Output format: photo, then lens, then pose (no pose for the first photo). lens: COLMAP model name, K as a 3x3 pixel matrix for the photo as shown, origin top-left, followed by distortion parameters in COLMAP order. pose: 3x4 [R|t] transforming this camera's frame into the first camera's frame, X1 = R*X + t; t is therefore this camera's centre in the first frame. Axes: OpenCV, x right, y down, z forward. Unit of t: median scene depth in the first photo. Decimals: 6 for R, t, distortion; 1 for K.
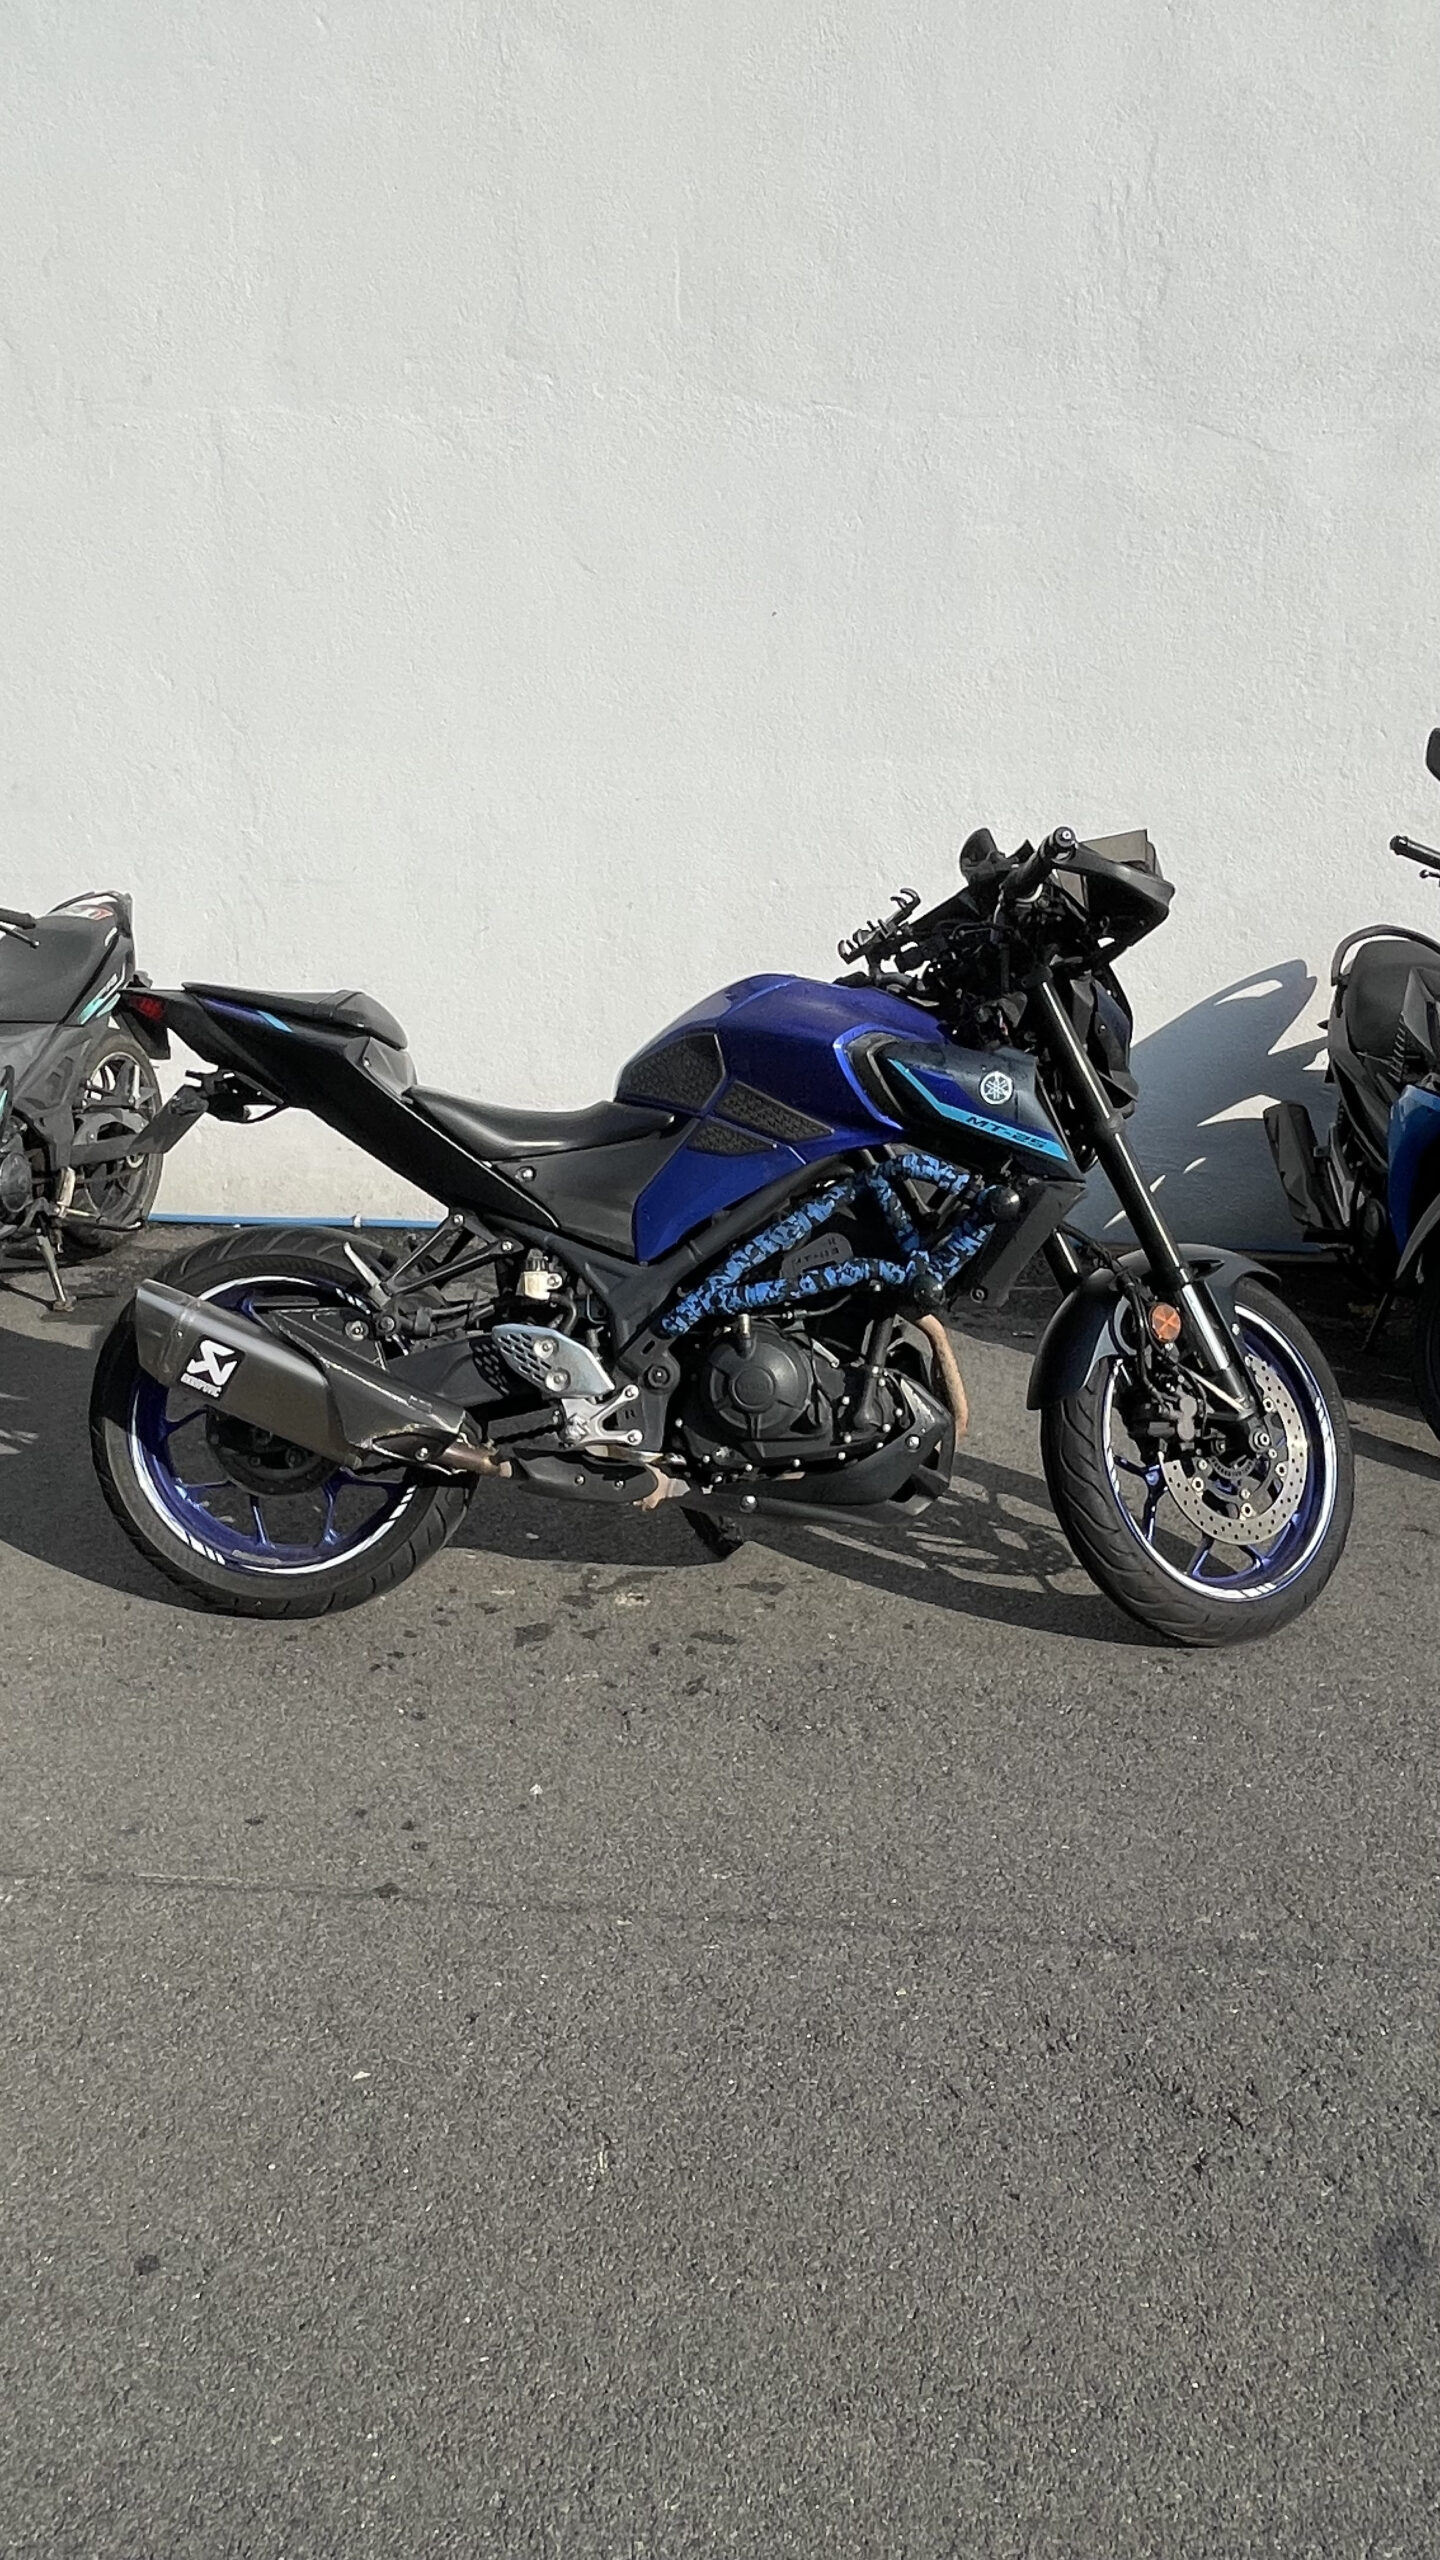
lens RADIAL K [[1722.7, 0, 710.6], [0, 1722.7, 1282.1], [0, 0, 1]] dist [0.007468, -0.022579]
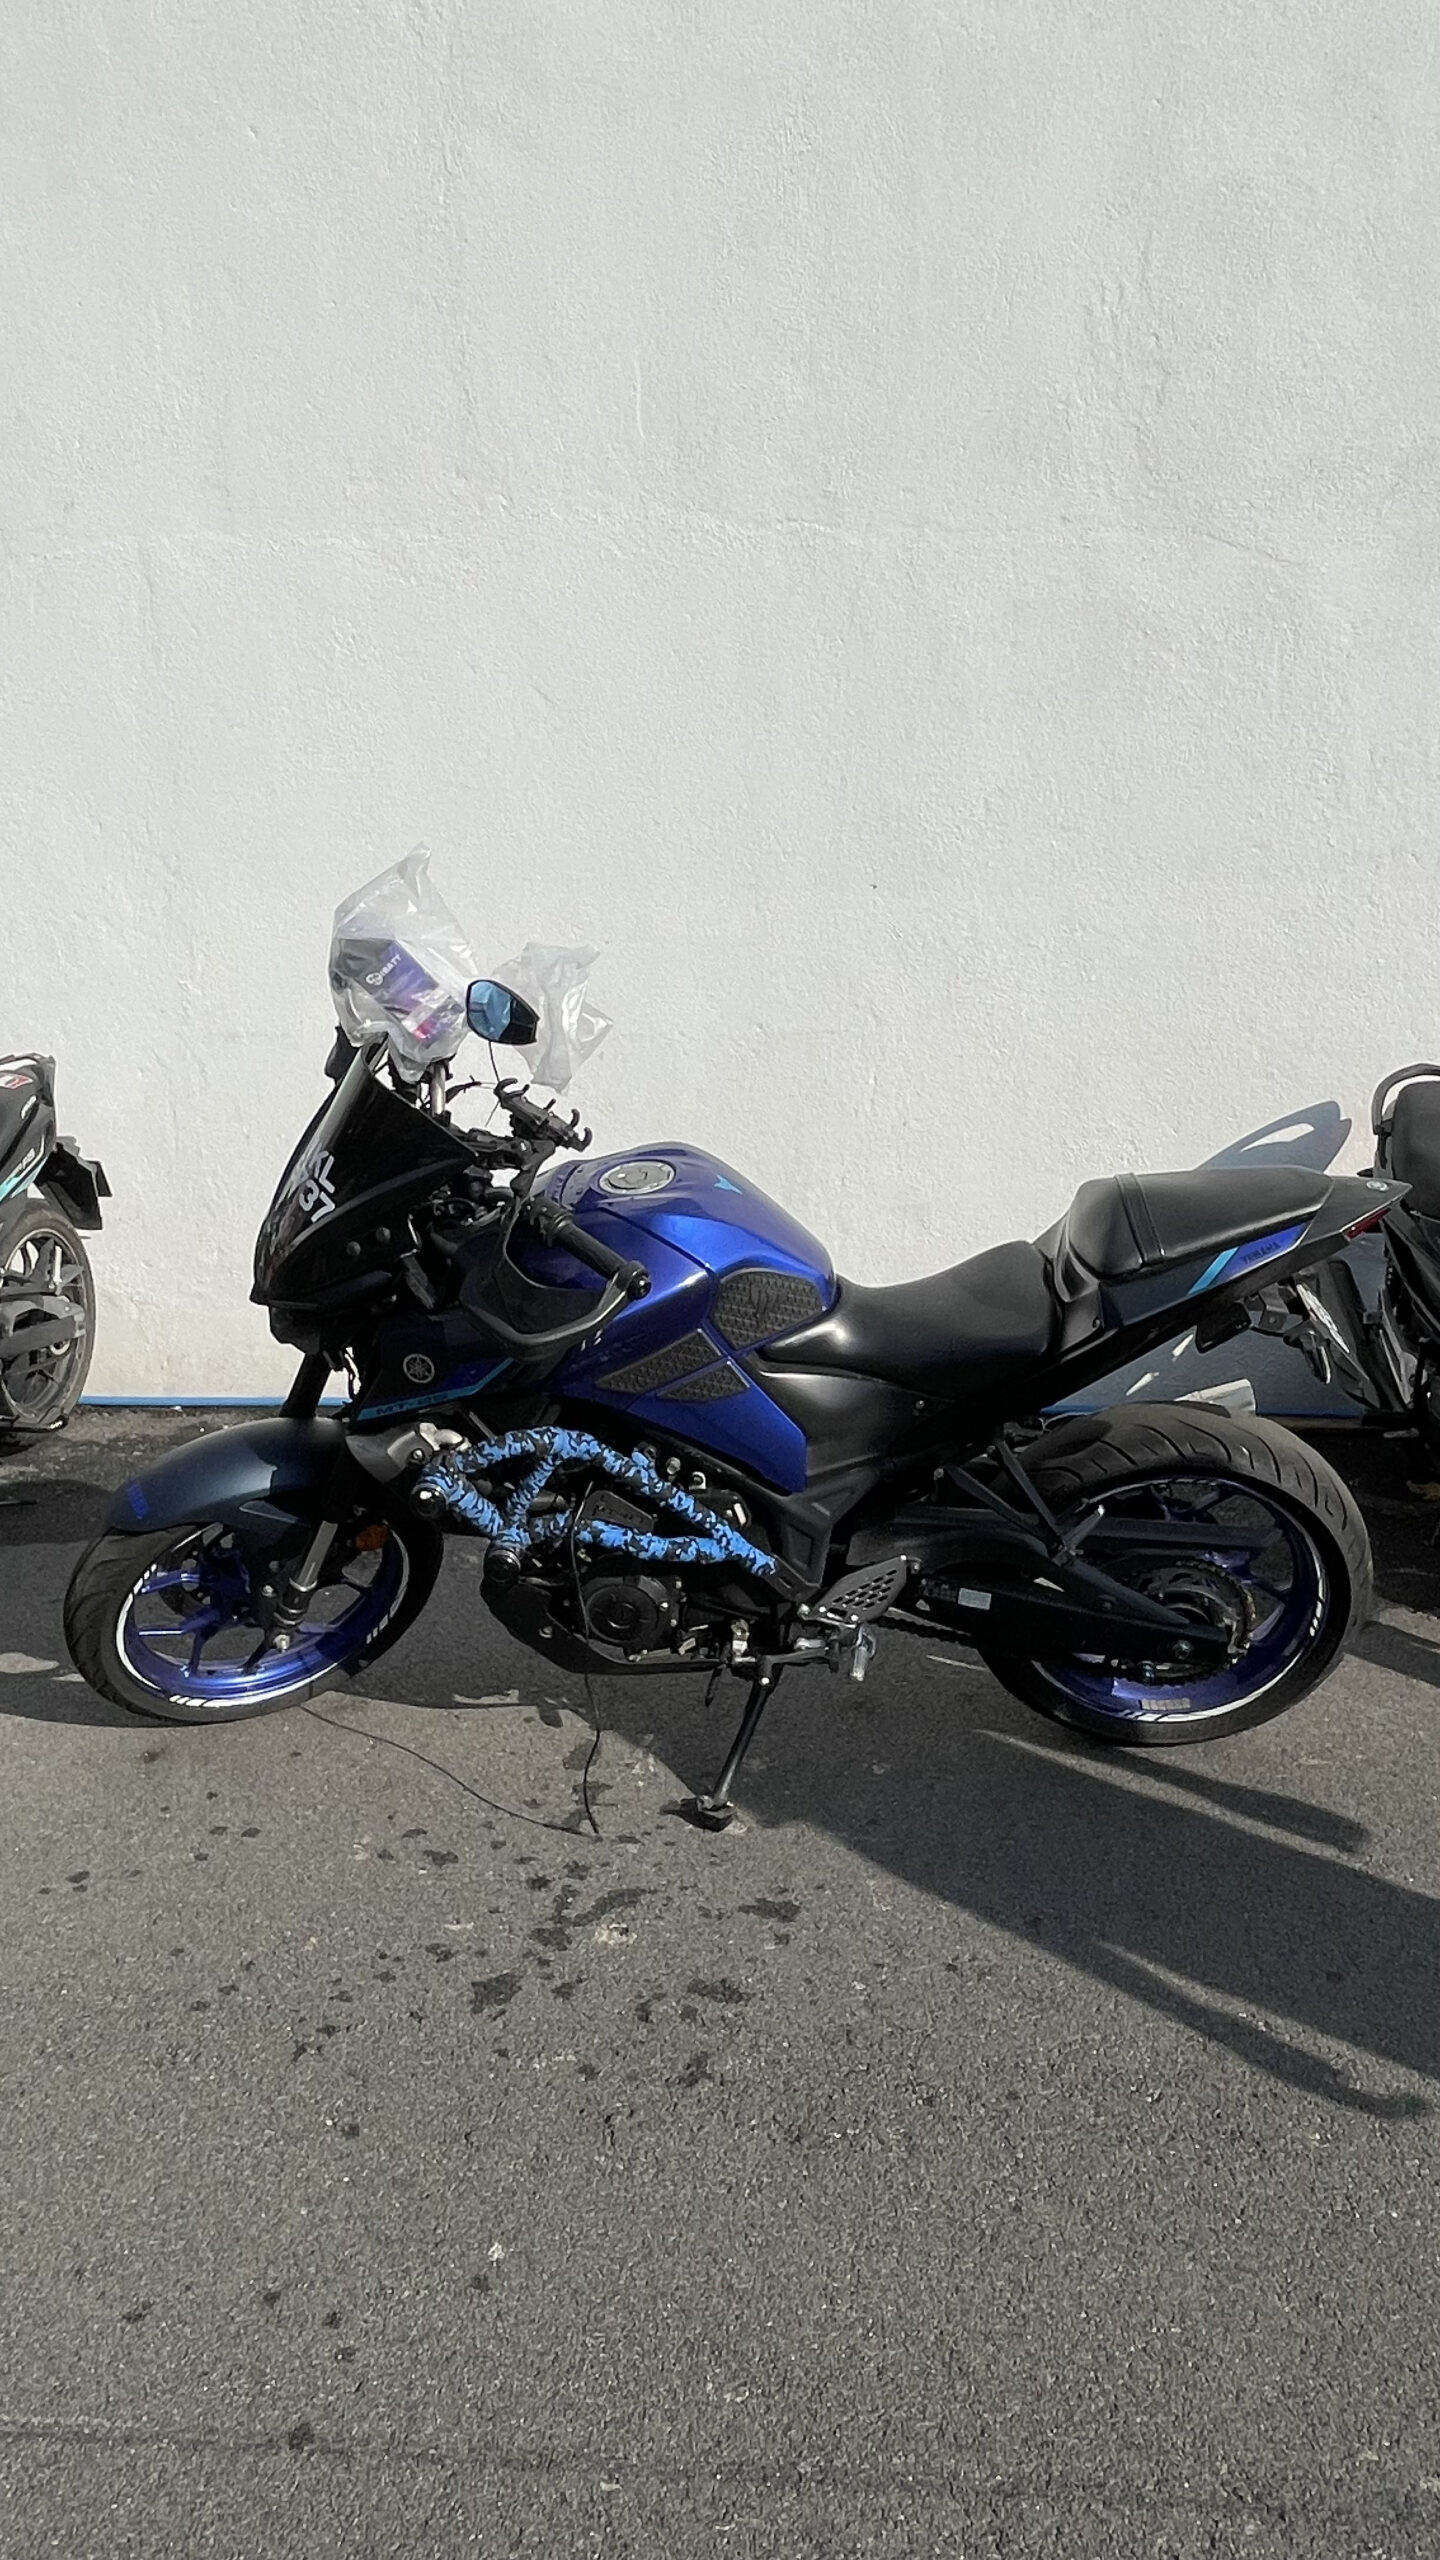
lens RADIAL K [[1722.7, 0, 714.1], [0, 1722.7, 1274.4], [0, 0, 1]] dist [0.007468, -0.022579]
pose [[0.999665, -0.022881, 0.012121, -0.000948], [0.023529, 0.998137, -0.056297, -0.085642], [-0.010810, 0.056564, 0.998340, 0.155821]]
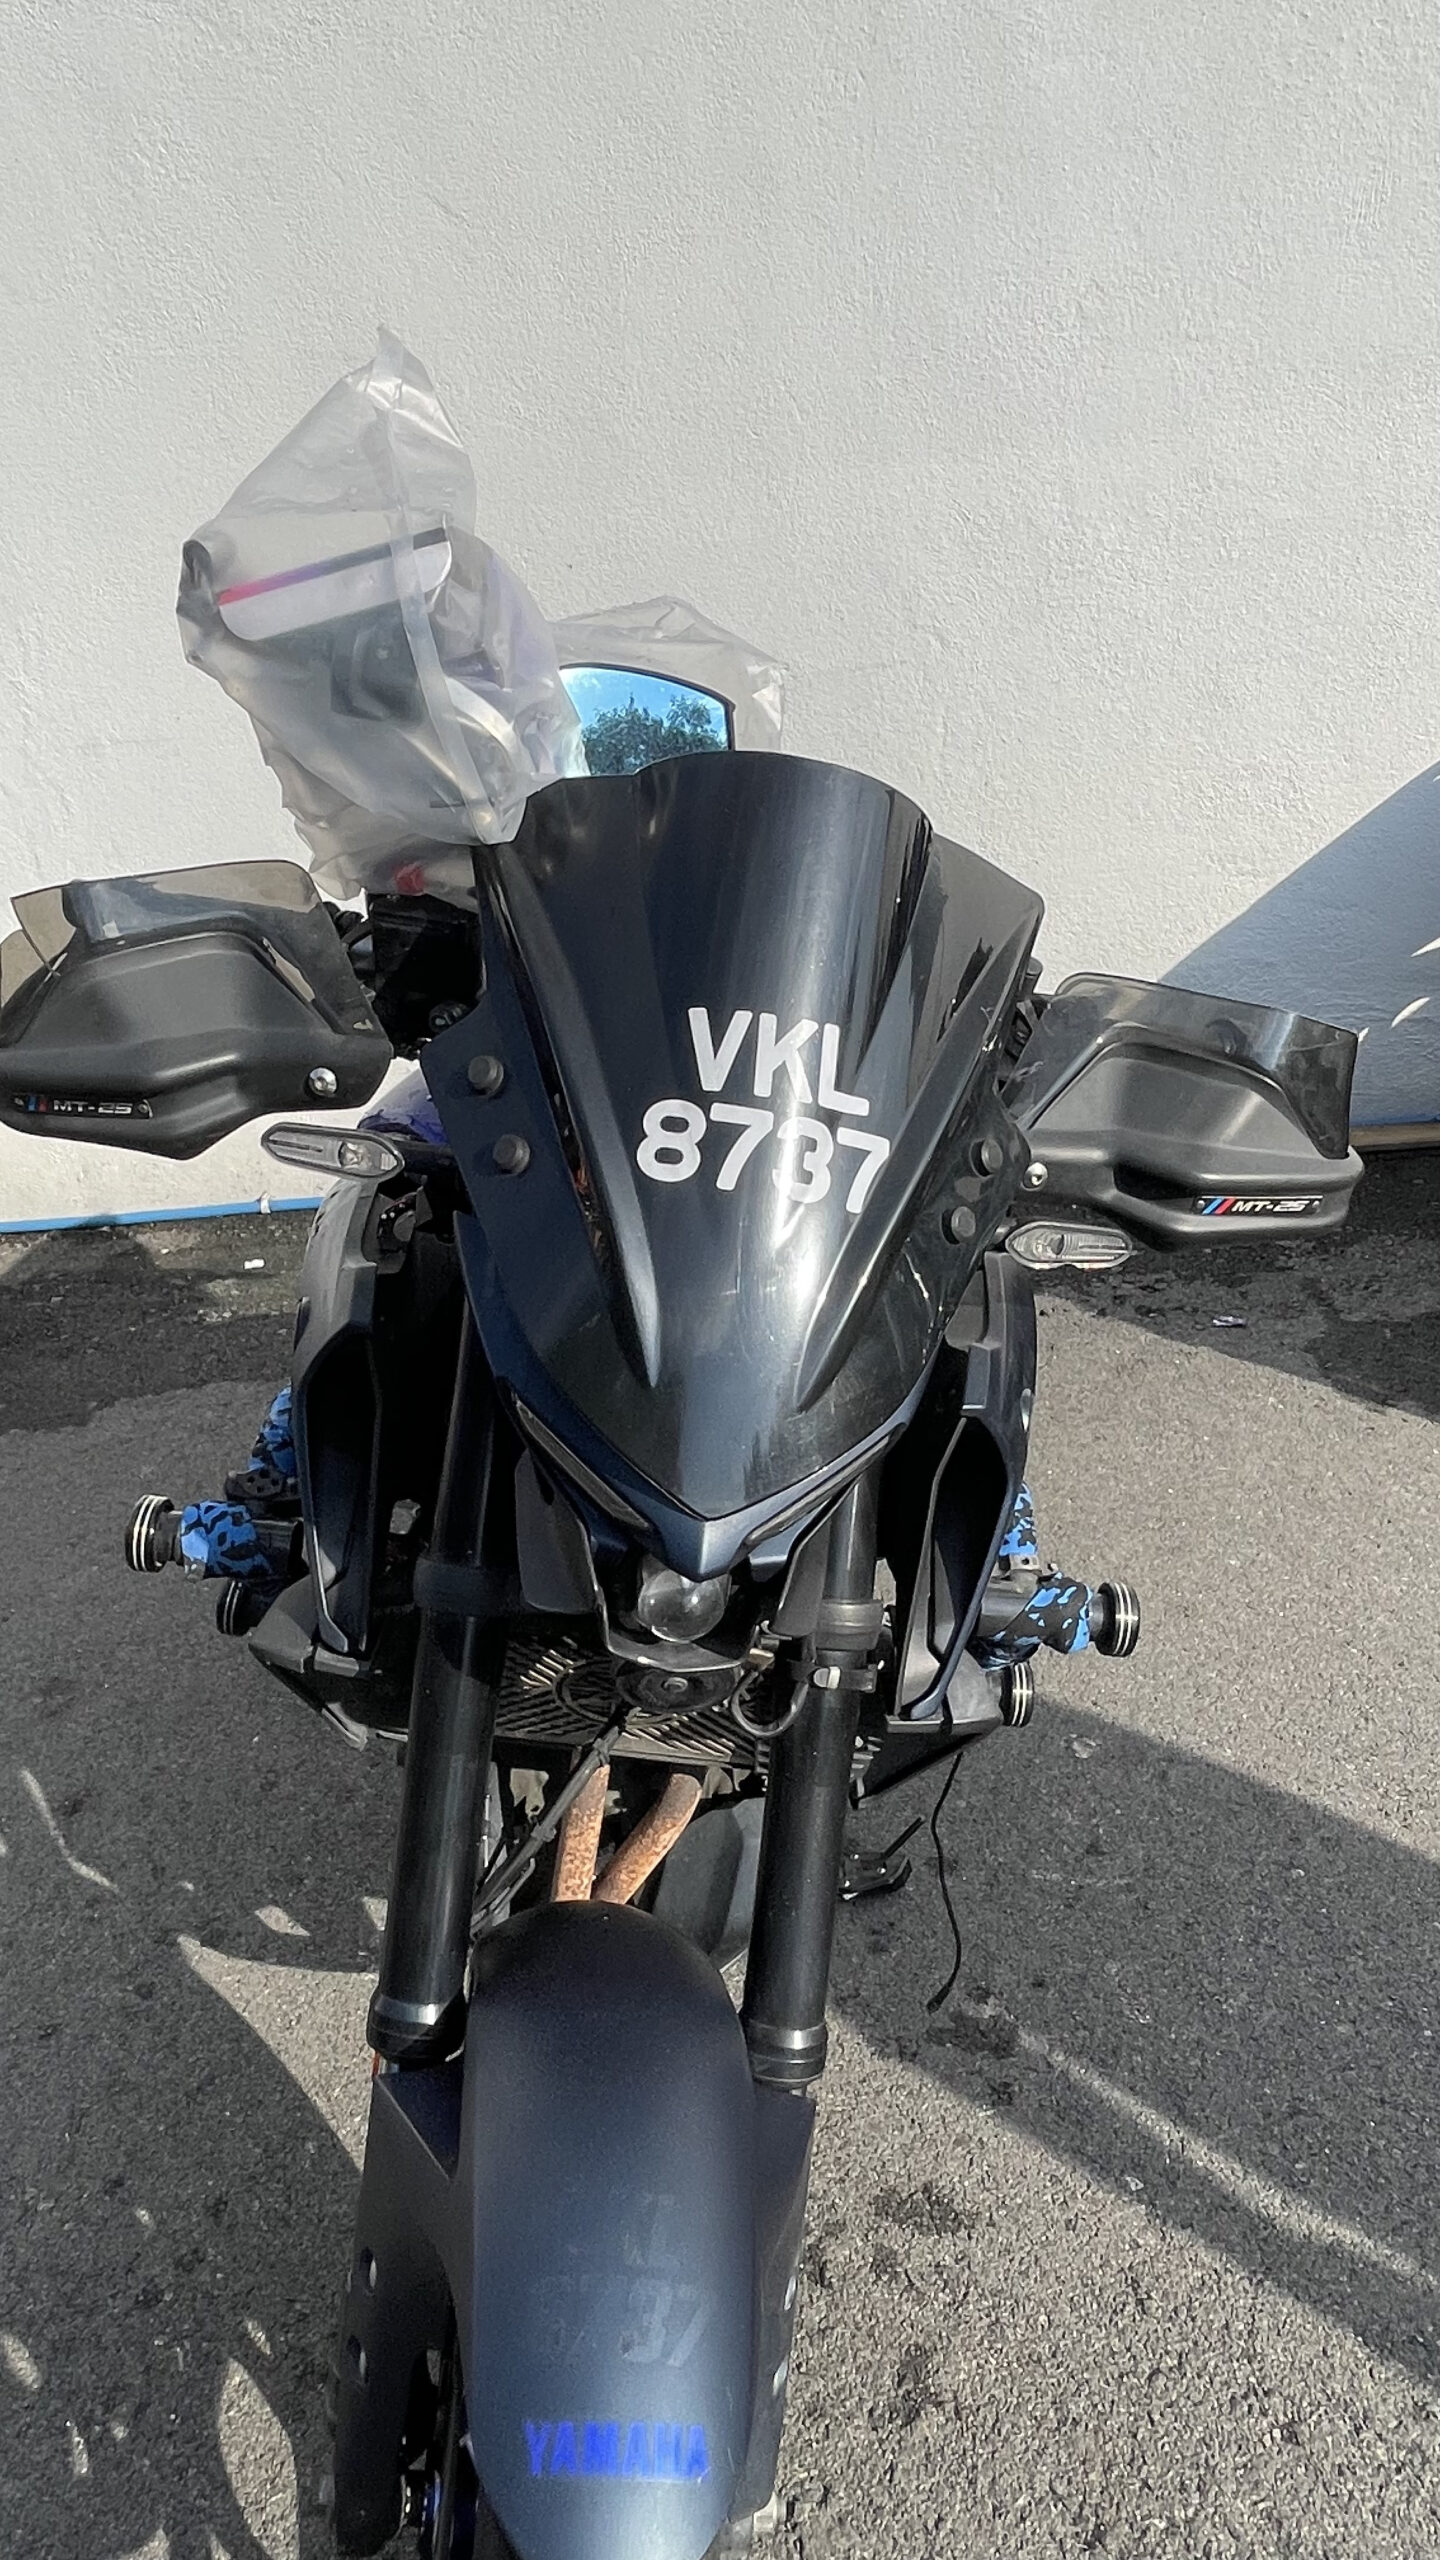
lens RADIAL K [[1722.7, 0, 711.2], [0, 1722.7, 1287.6], [0, 0, 1]] dist [0.007468, -0.022579]
pose [[0.993377, -0.114609, -0.008195, -0.024432], [0.114578, 0.982708, 0.145455, -0.160820], [-0.008617, -0.145431, 0.989331, 0.491563]]
